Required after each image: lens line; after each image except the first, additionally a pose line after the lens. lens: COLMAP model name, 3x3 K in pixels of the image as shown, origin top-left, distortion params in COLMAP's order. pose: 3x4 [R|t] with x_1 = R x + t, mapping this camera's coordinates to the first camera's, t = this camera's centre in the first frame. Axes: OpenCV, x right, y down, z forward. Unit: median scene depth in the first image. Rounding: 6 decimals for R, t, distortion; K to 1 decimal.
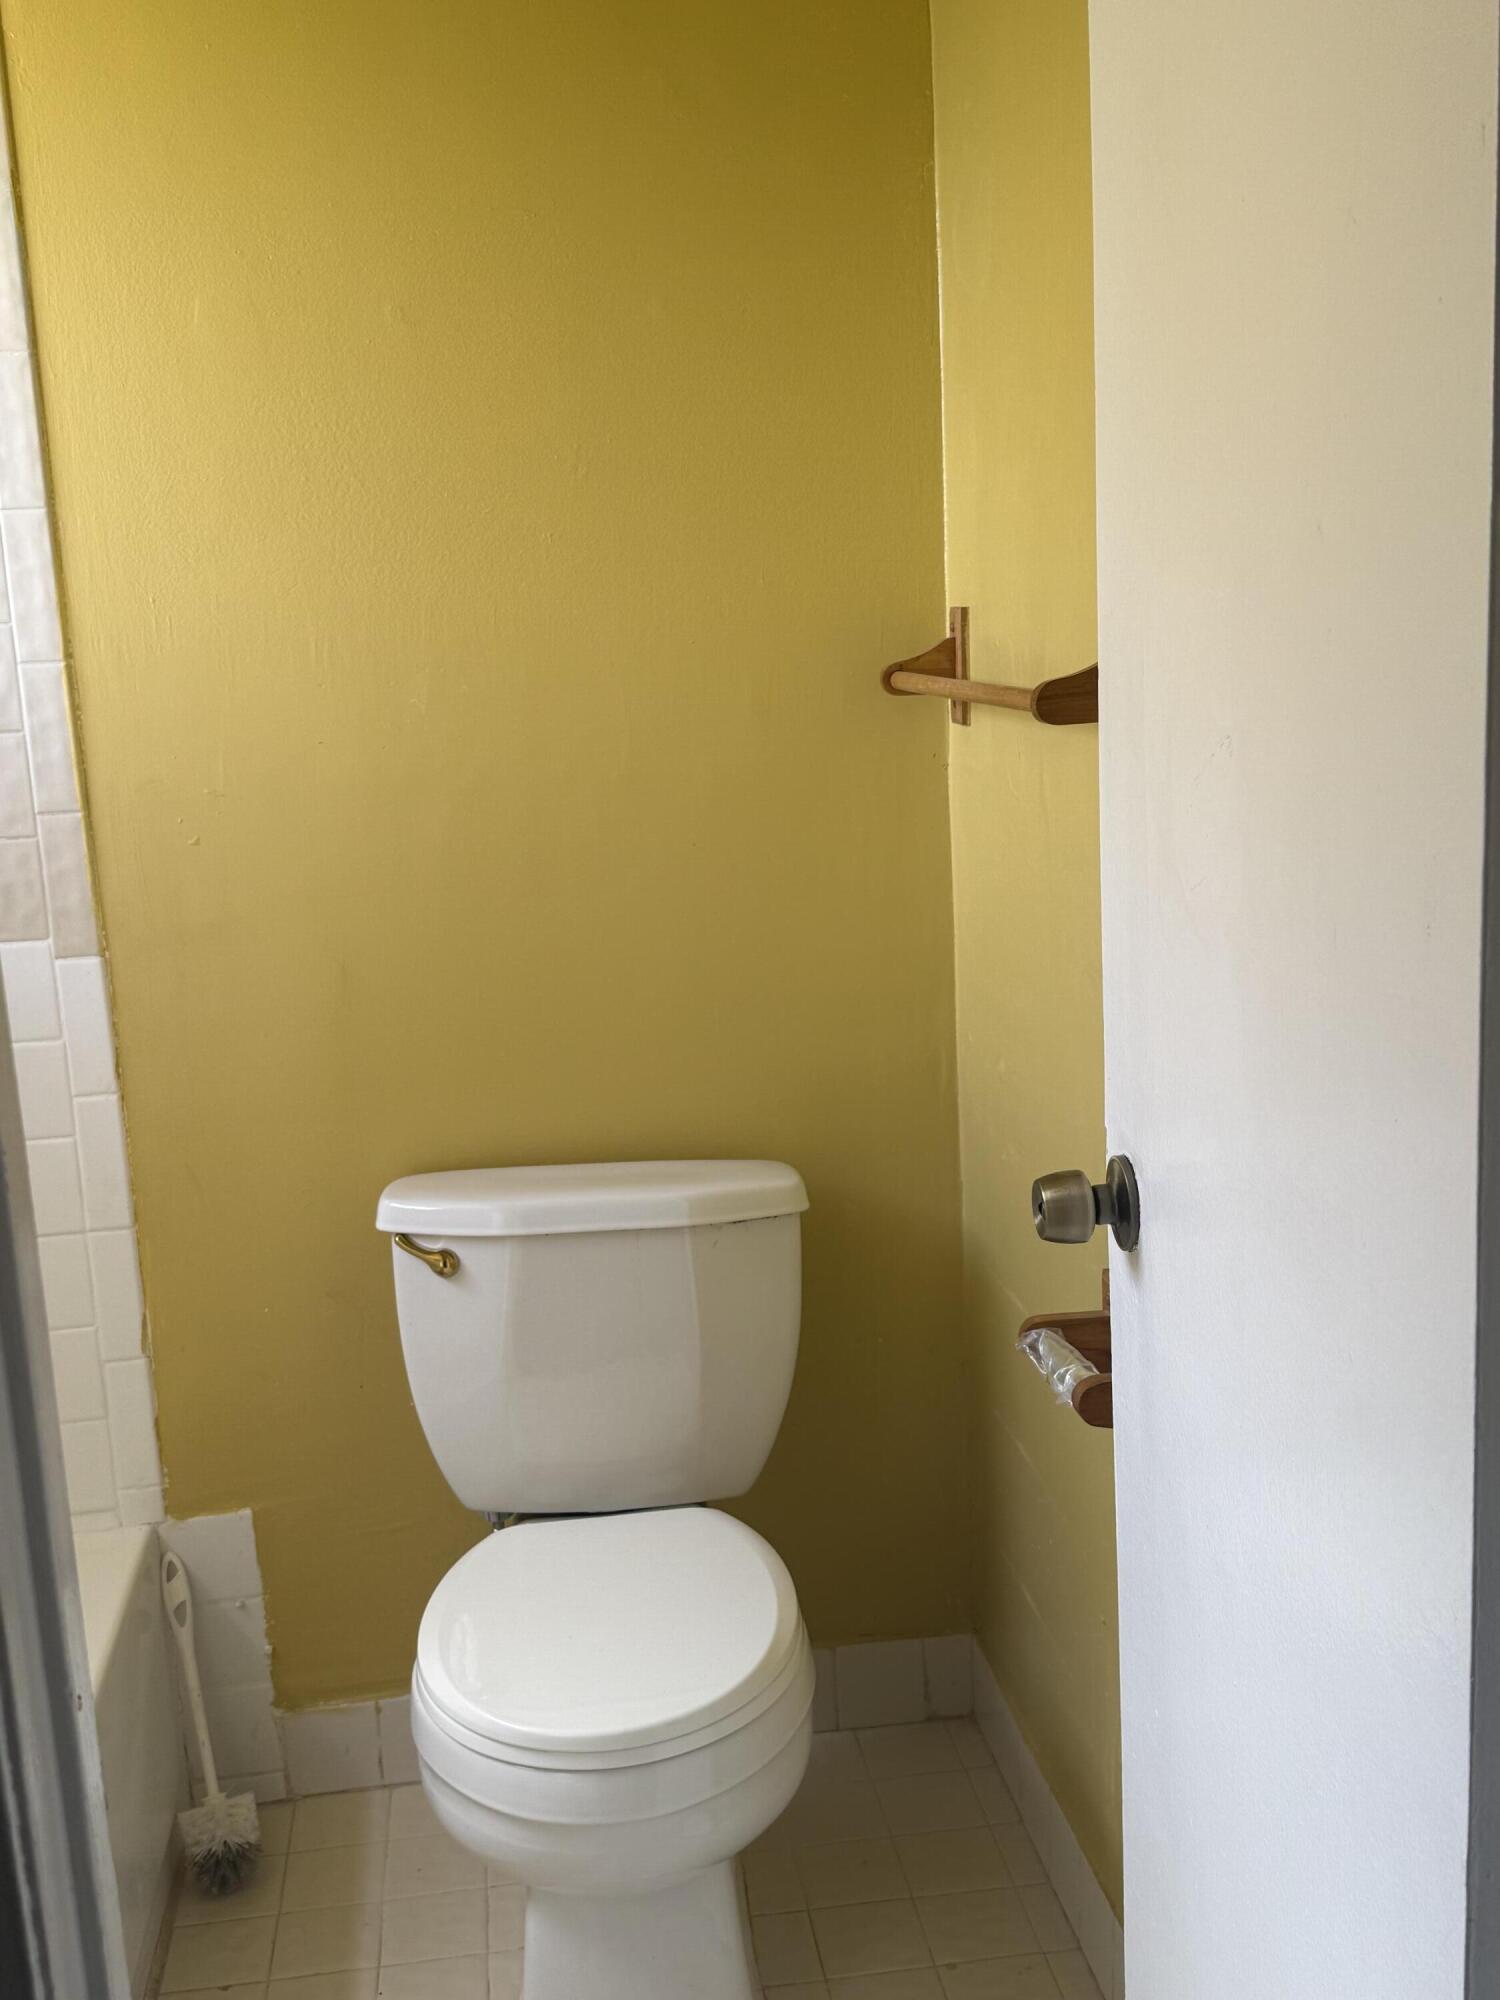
lens RADIAL K [[2000.5, 0, 750.0], [0, 2000.5, 1000.0], [0, 0, 1]] dist [0.170063, -0.404146]
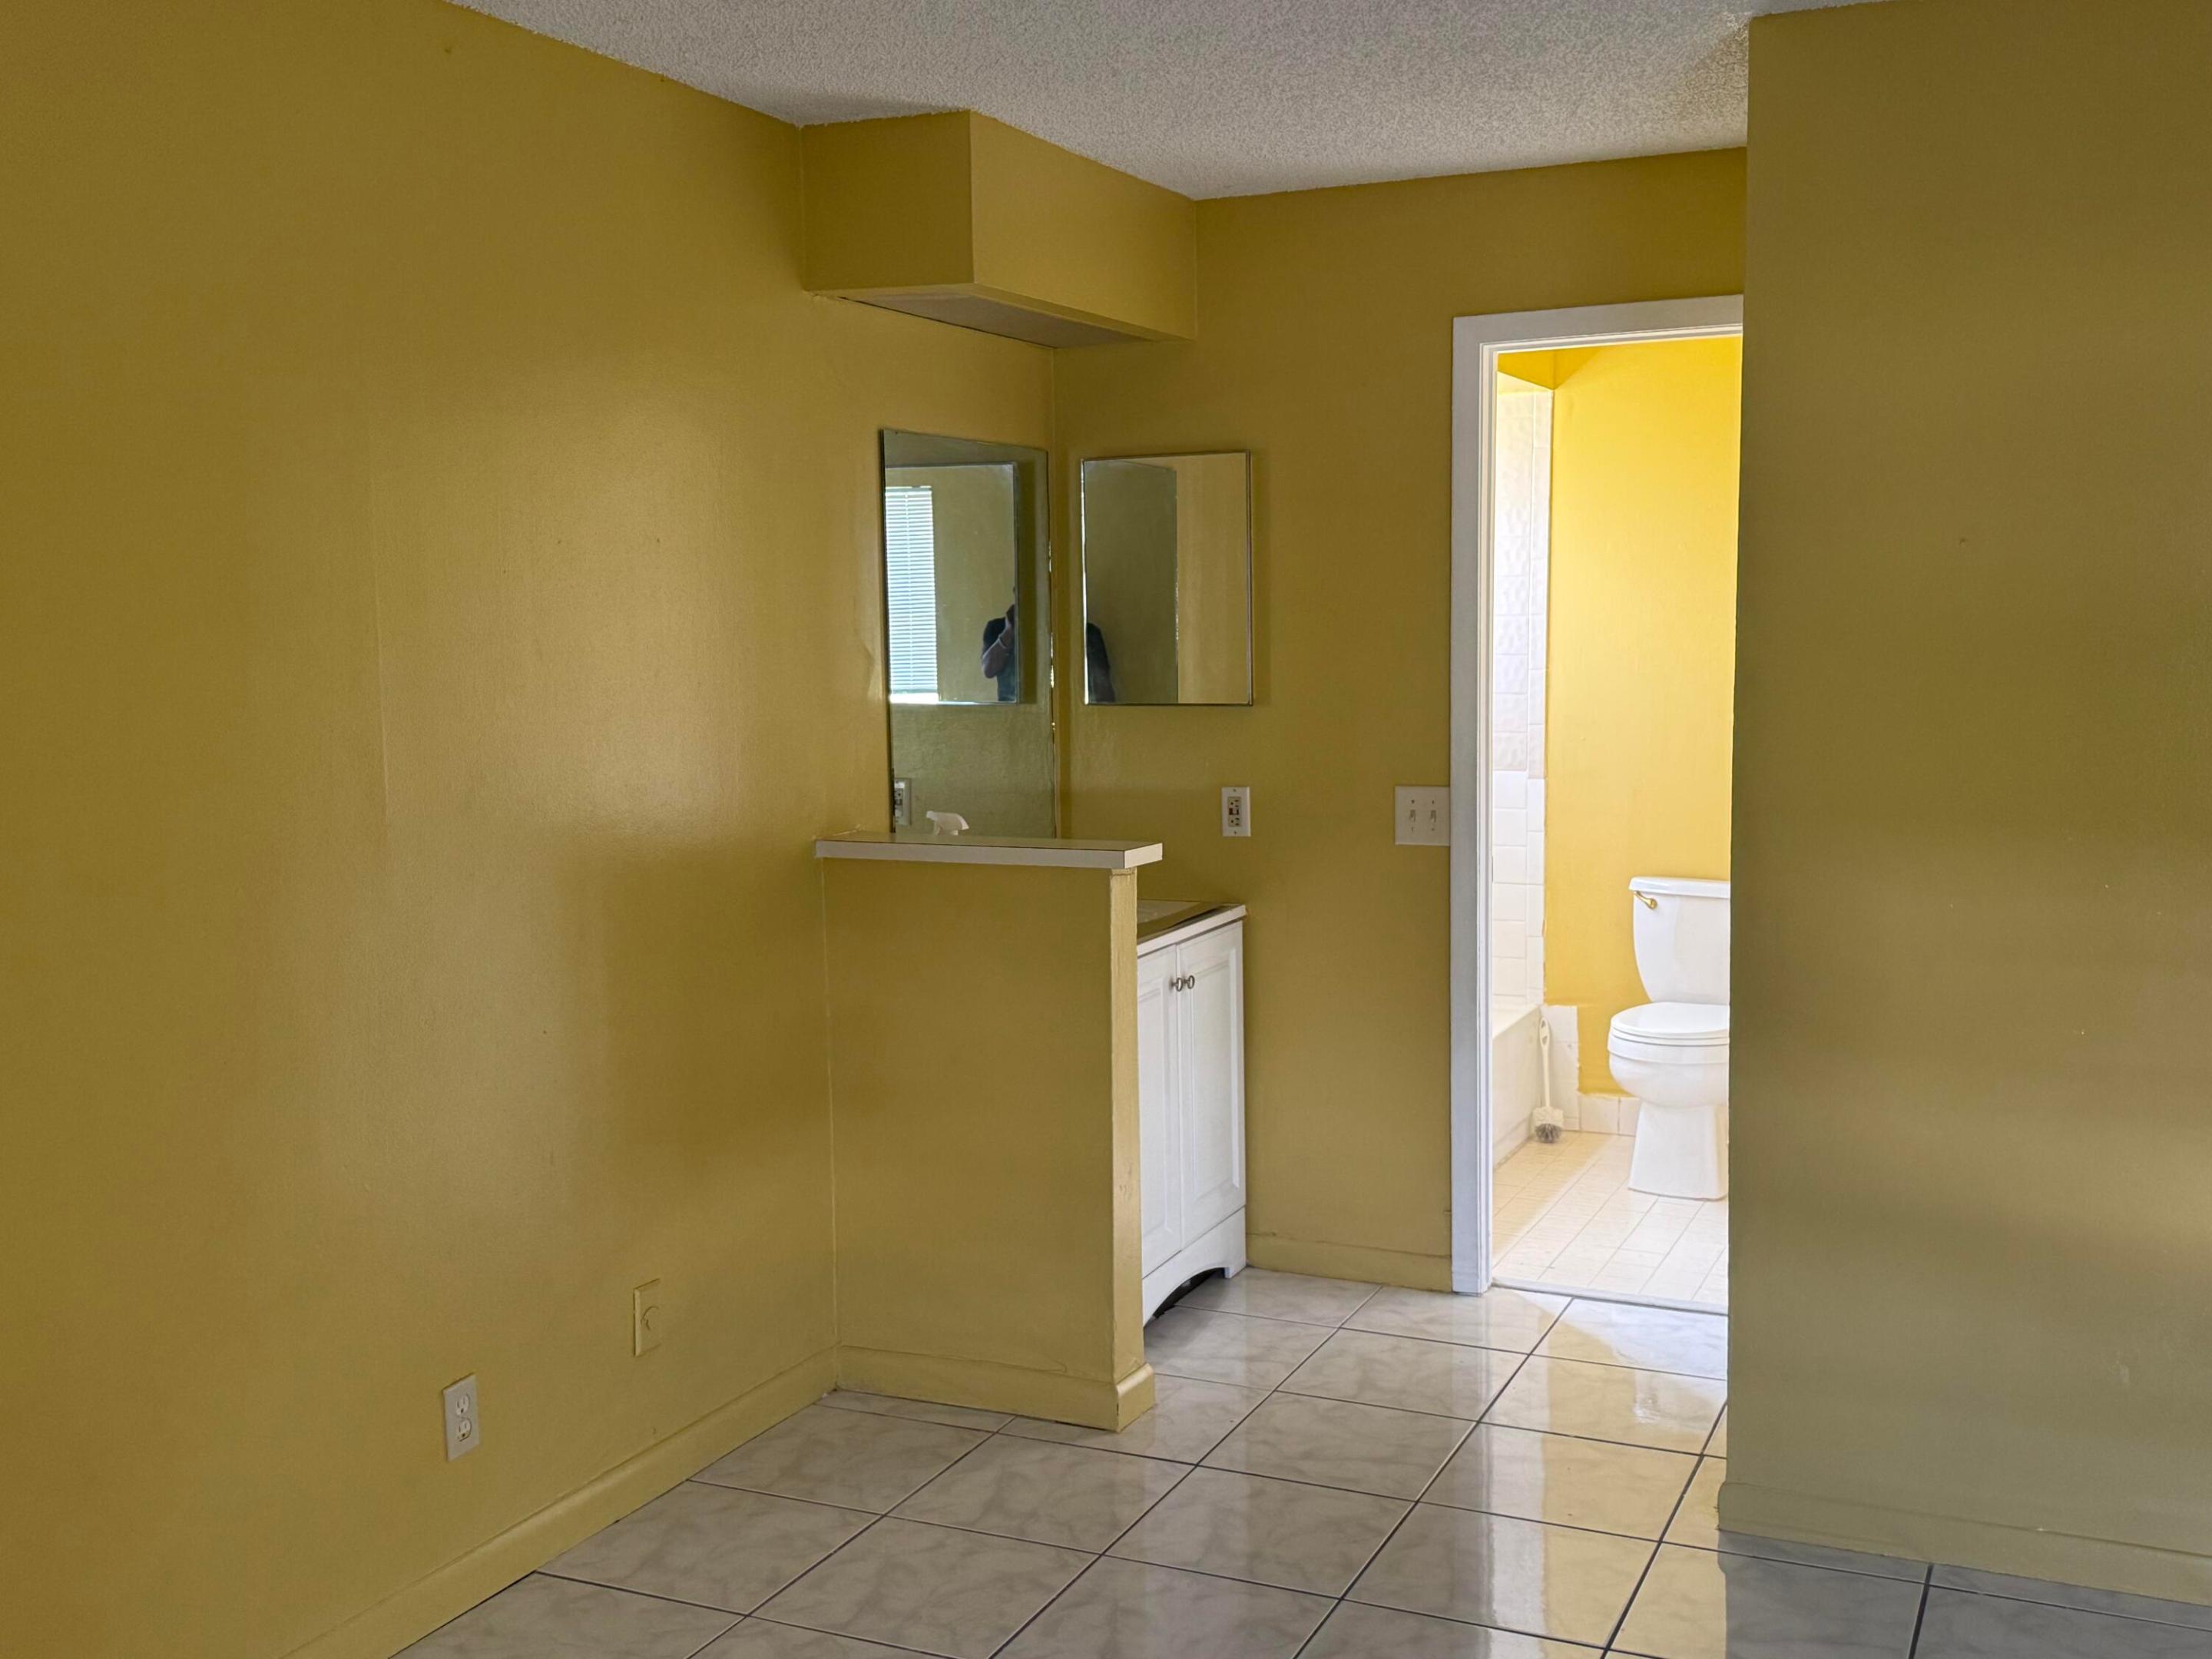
lens RADIAL K [[2212.5, 0, 1112.9], [0, 2212.5, 825.5], [0, 0, 1]] dist [0.170063, -0.404146]
pose [[0.845428, 0.096255, -0.525345, 0.722496], [-0.133913, 0.990408, -0.034040, 0.208212], [0.517029, 0.099129, 0.850208, -1.726132]]
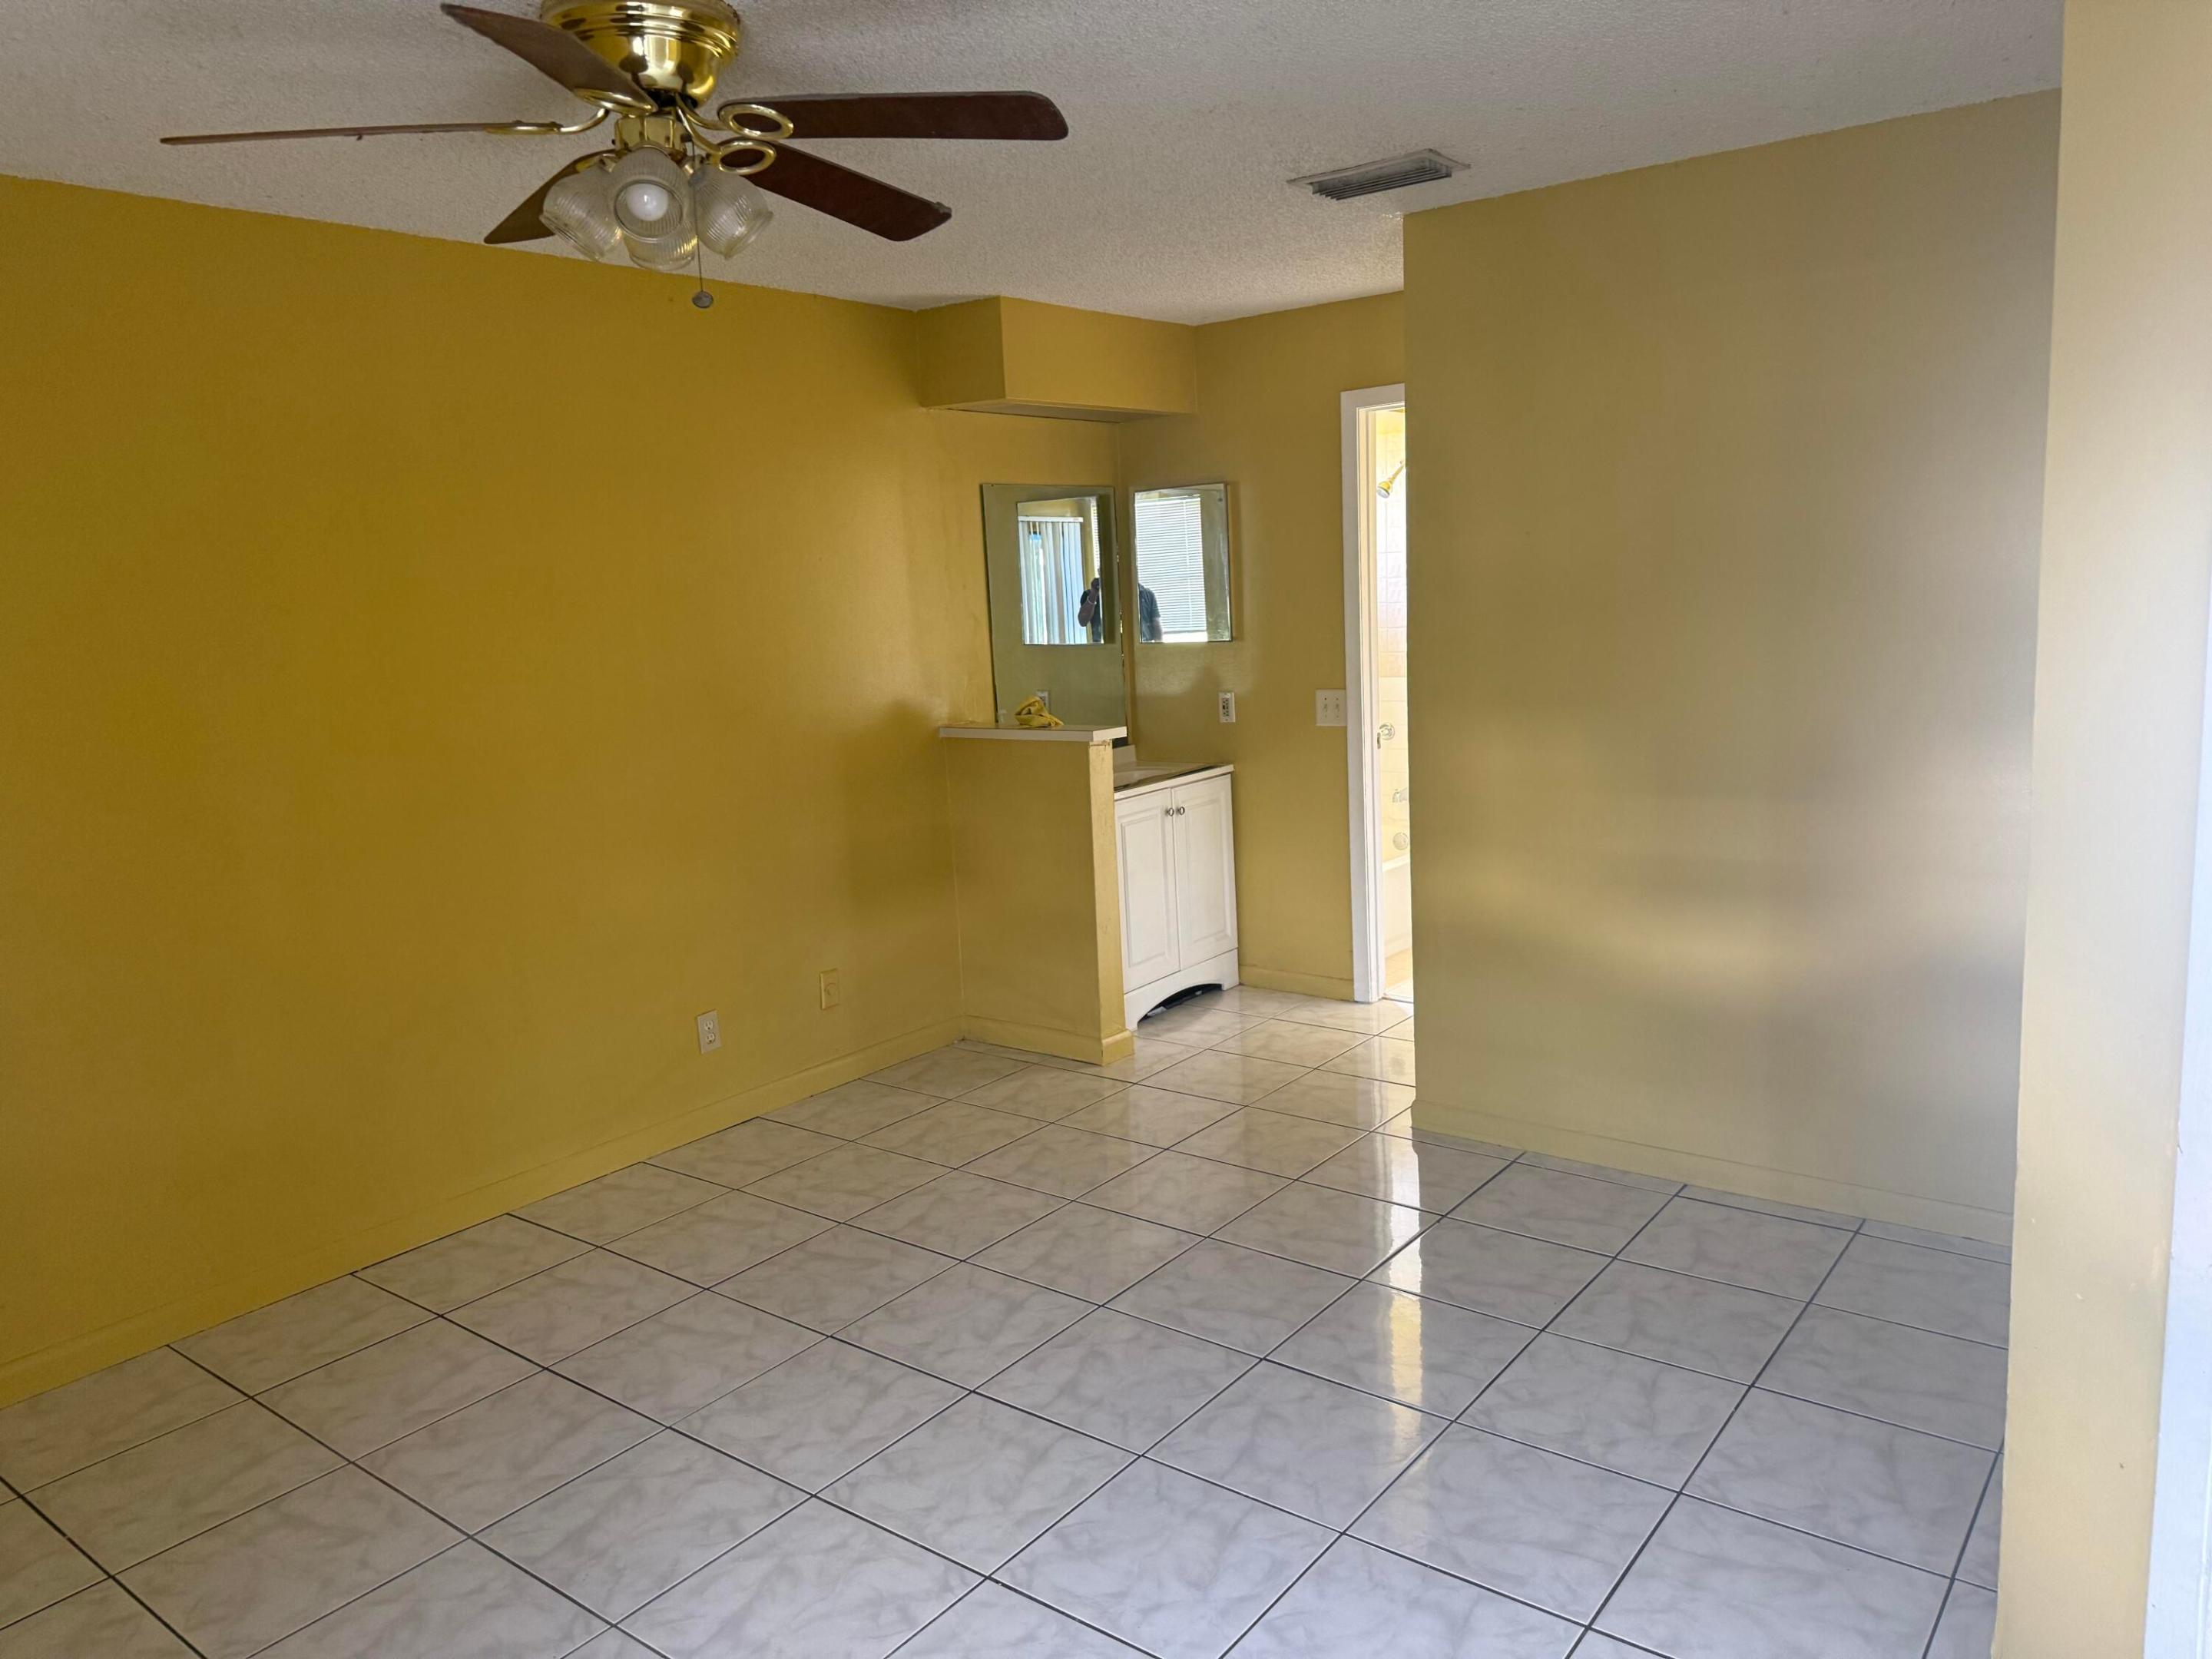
lens RADIAL K [[1546.4, 0, 1106.0], [0, 1546.4, 829.5], [0, 0, 1]] dist [0.085503, -0.003731]
pose [[0.697226, 0.132801, -0.704443, 1.547490], [-0.124080, 0.990215, 0.063866, 0.145869], [0.706031, 0.042878, 0.706881, -1.672406]]
